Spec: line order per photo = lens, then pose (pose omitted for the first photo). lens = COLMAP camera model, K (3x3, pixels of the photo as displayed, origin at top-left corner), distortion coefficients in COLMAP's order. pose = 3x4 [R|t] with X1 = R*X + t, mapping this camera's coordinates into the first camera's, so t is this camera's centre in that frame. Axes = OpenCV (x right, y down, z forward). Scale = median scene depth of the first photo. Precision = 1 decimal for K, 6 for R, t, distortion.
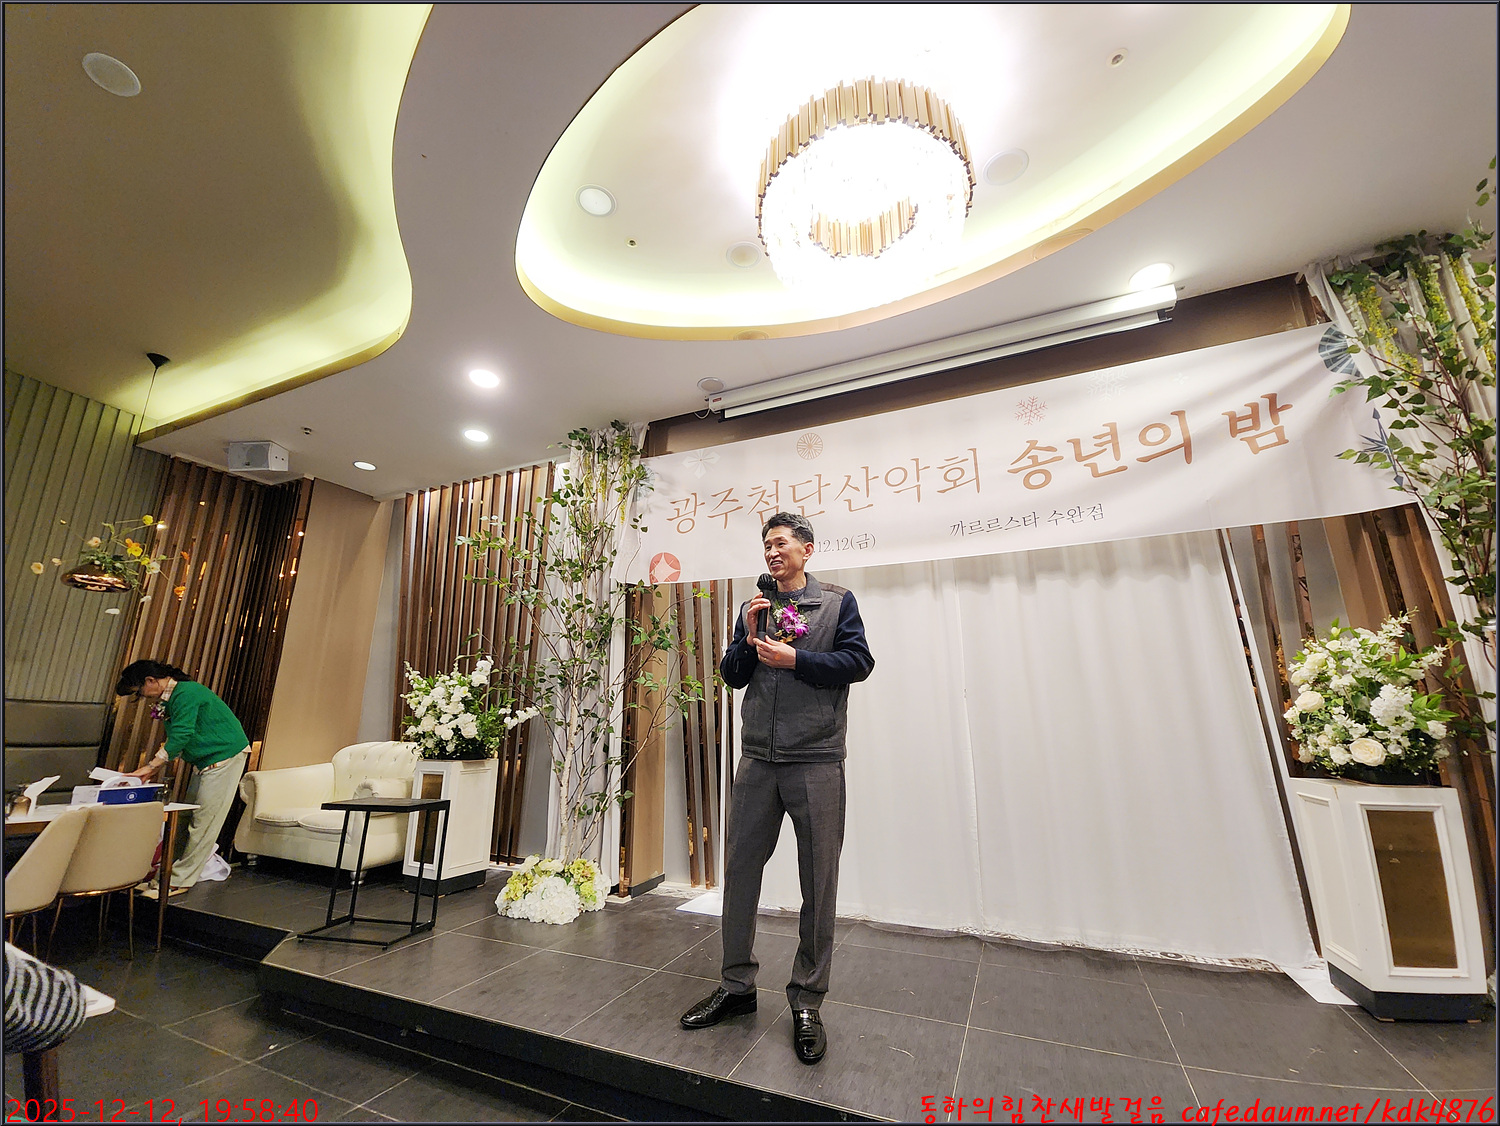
lens RADIAL K [[616.2, 0, 744.1], [0, 616.2, 559.4], [0, 0, 1]] dist [0.015308, -0.010057]
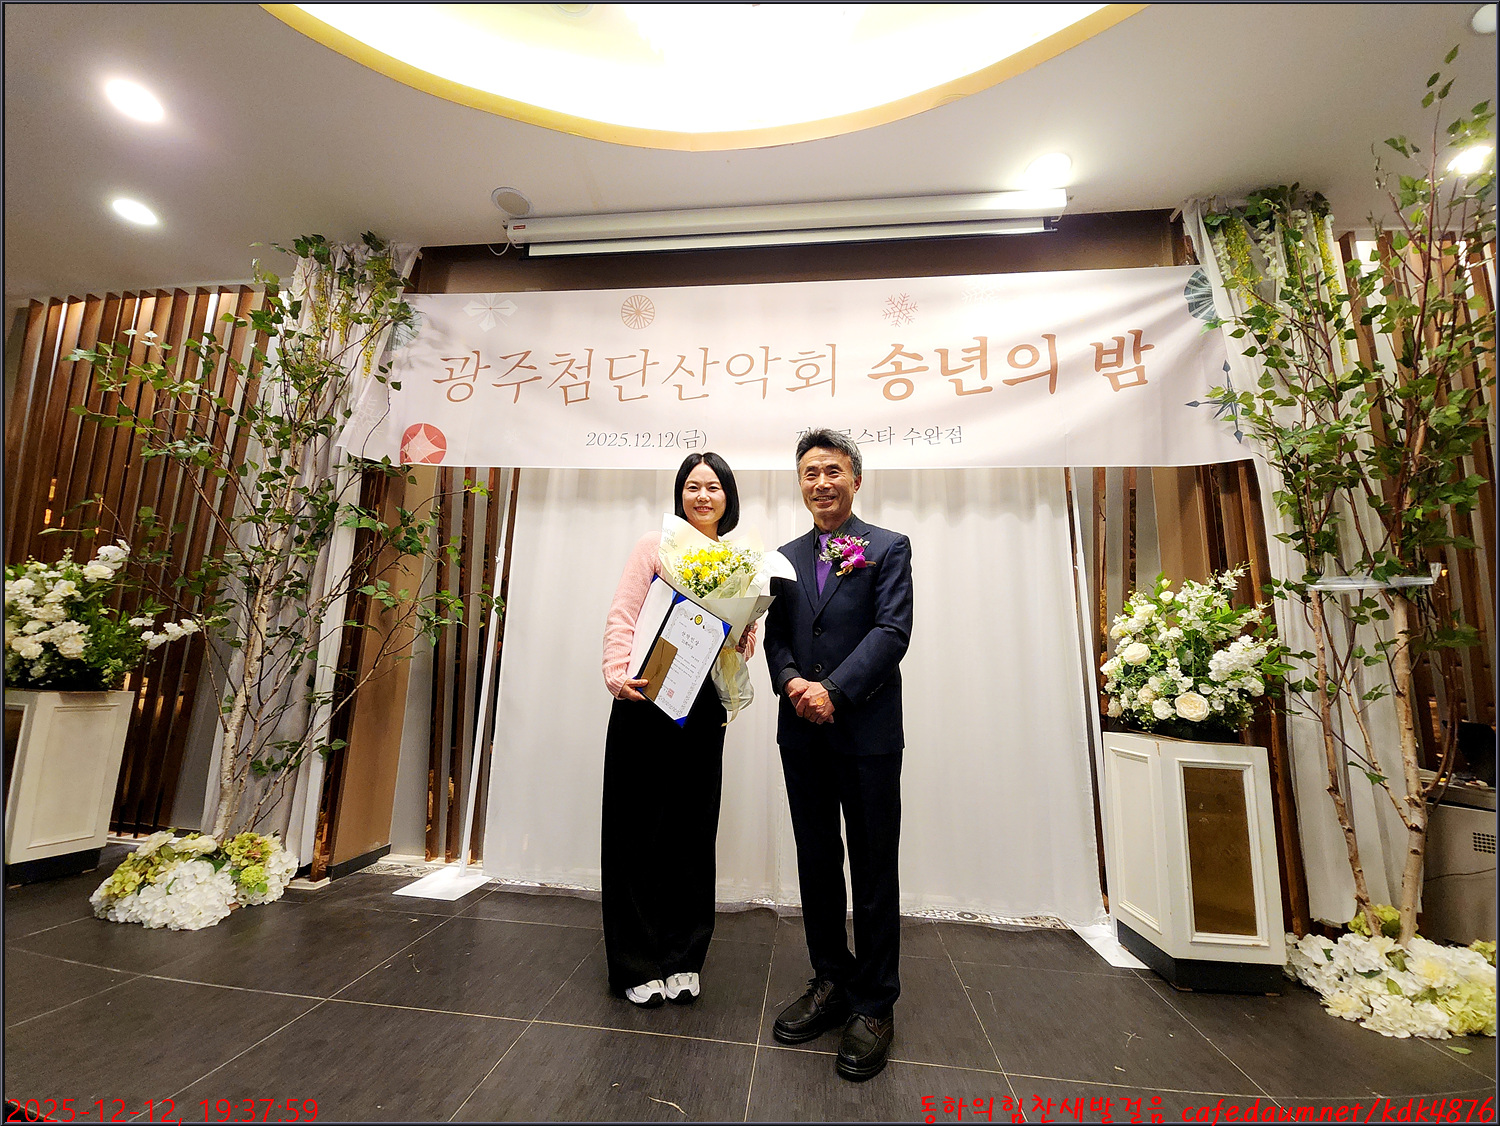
lens RADIAL K [[616.2, 0, 747.8], [0, 616.2, 559.1], [0, 0, 1]] dist [0.015308, -0.010057]
pose [[0.952755, 0.092370, 0.289352, 0.044461], [-0.114243, 0.991663, 0.059601, 0.070464], [-0.281435, -0.089842, 0.955365, 0.200052]]
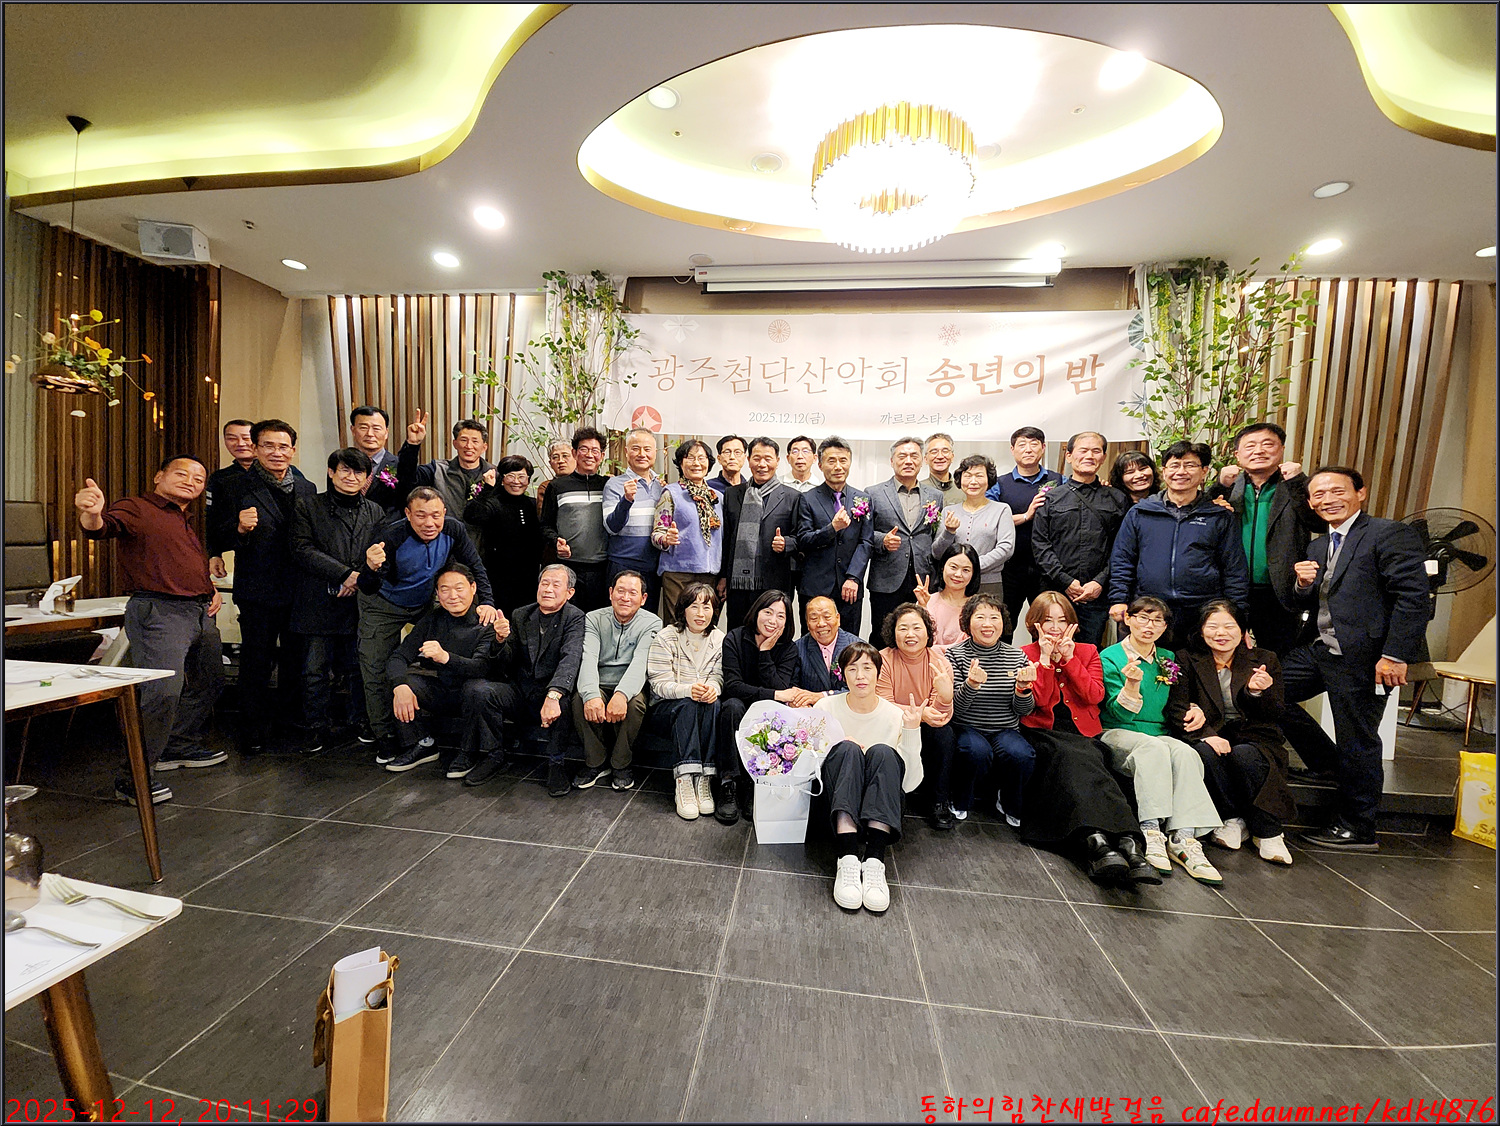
lens RADIAL K [[616.2, 0, 747.8], [0, 616.2, 560.5], [0, 0, 1]] dist [0.015308, -0.010057]
pose [[0.956795, 0.026869, 0.289519, -0.320764], [-0.111599, 0.953395, 0.280328, -0.094094], [-0.268494, -0.300526, 0.915202, -0.256354]]
